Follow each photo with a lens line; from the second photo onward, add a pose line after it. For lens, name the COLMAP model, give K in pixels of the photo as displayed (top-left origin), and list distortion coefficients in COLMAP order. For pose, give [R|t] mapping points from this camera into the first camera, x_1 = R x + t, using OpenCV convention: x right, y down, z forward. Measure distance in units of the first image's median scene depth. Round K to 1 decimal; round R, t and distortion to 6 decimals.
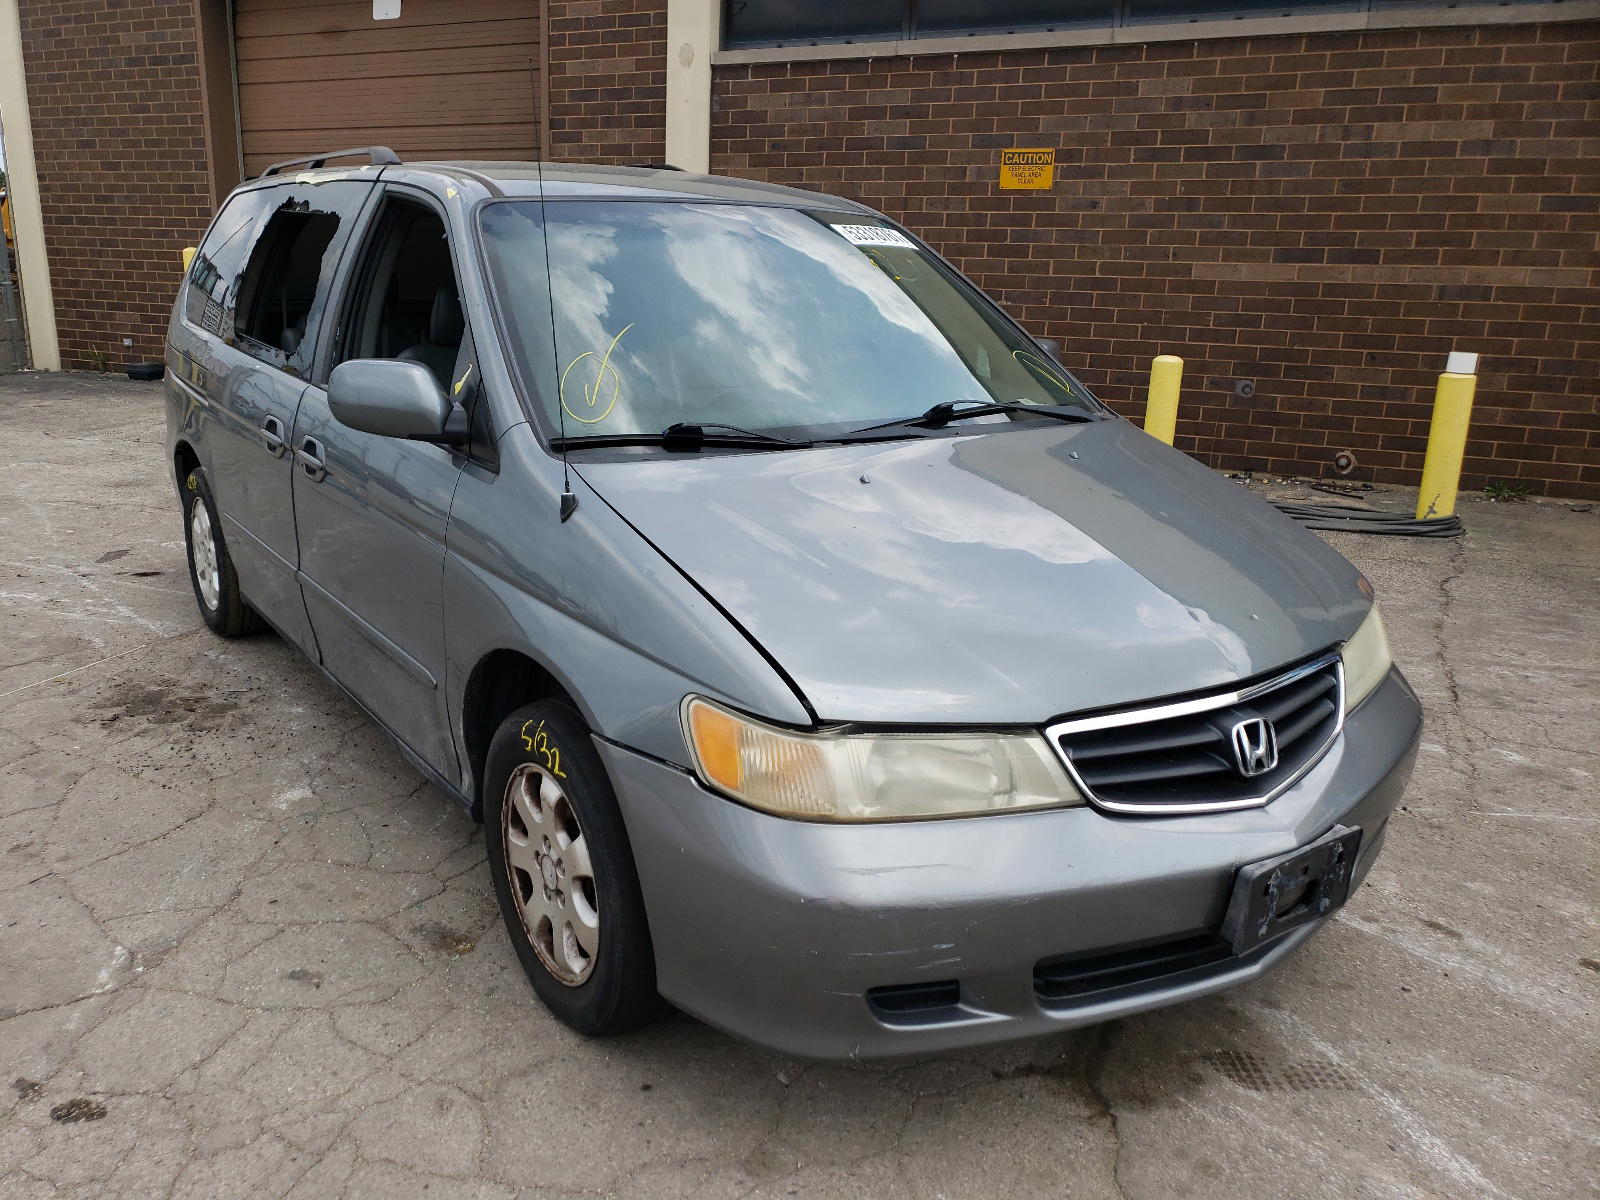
lens RADIAL K [[1276.7, 0, 717.8], [0, 1276.7, 623.6], [0, 0, 1]] dist [0.001254, 0.011396]
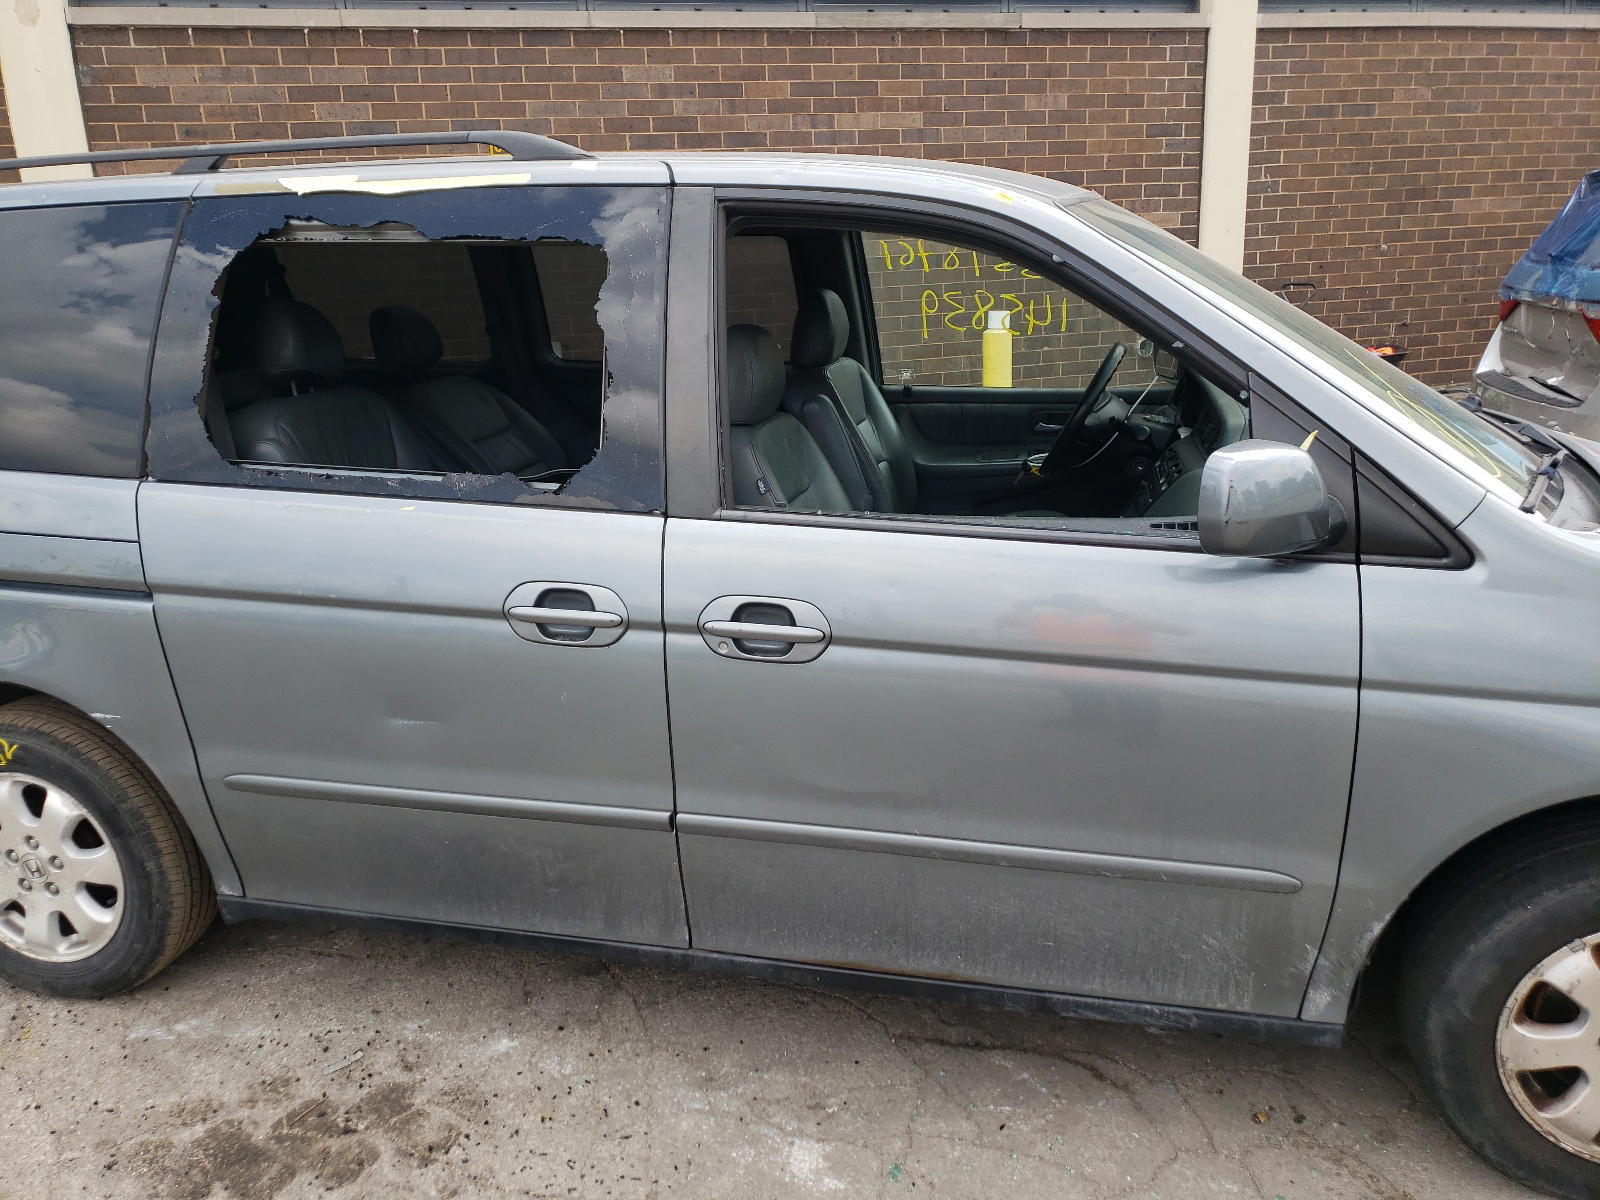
lens RADIAL K [[1264.8, 0, 777.8], [0, 1264.8, 594.8], [0, 0, 1]] dist [0.001239, 0.013295]
pose [[0.730272, -0.234003, 0.641829, -0.323889], [0.240052, 0.967491, 0.079604, -0.089466], [-0.639591, 0.095940, 0.762705, 0.243648]]
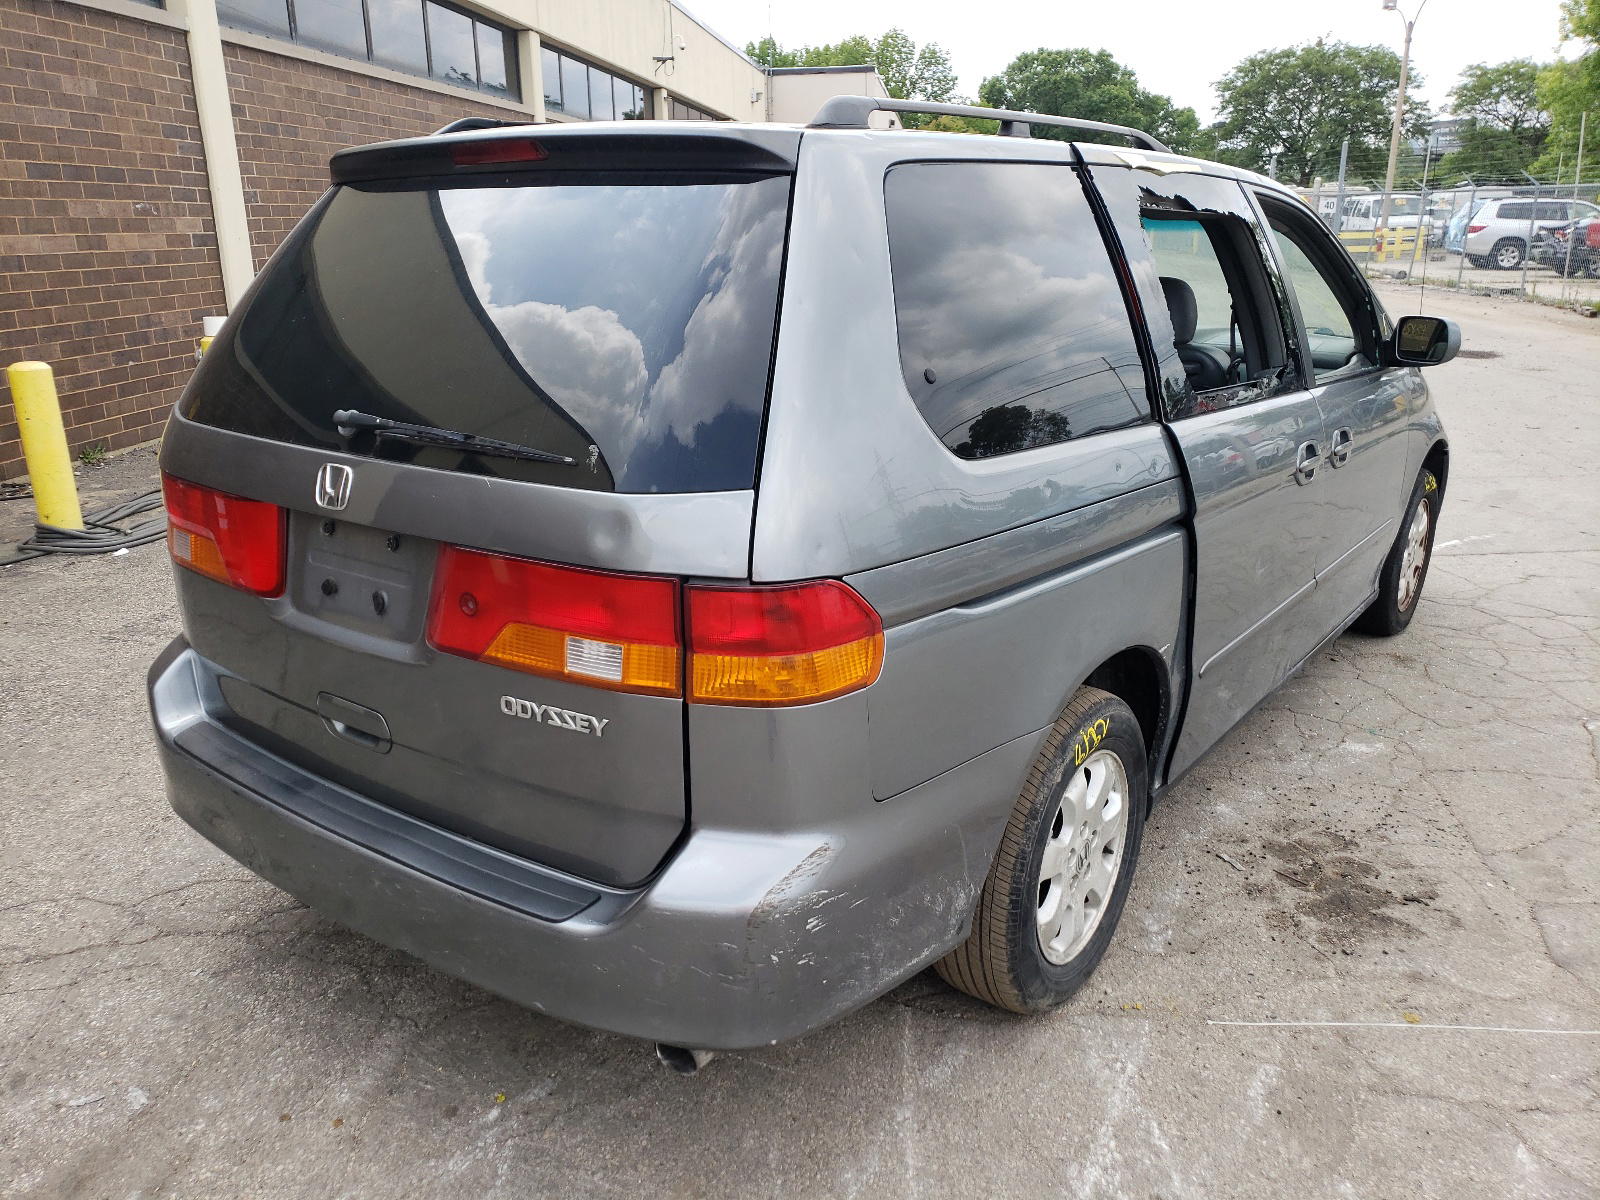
lens RADIAL K [[1242.0, 0, 800.0], [0, 1242.0, 600.0], [0, 0, 1]] dist [0.013107, 0.013093]
pose [[-0.347037, -0.292523, 0.891064, -0.520868], [0.259643, 0.883009, 0.391000, -0.251665], [-0.901194, 0.367049, -0.230485, 0.784621]]
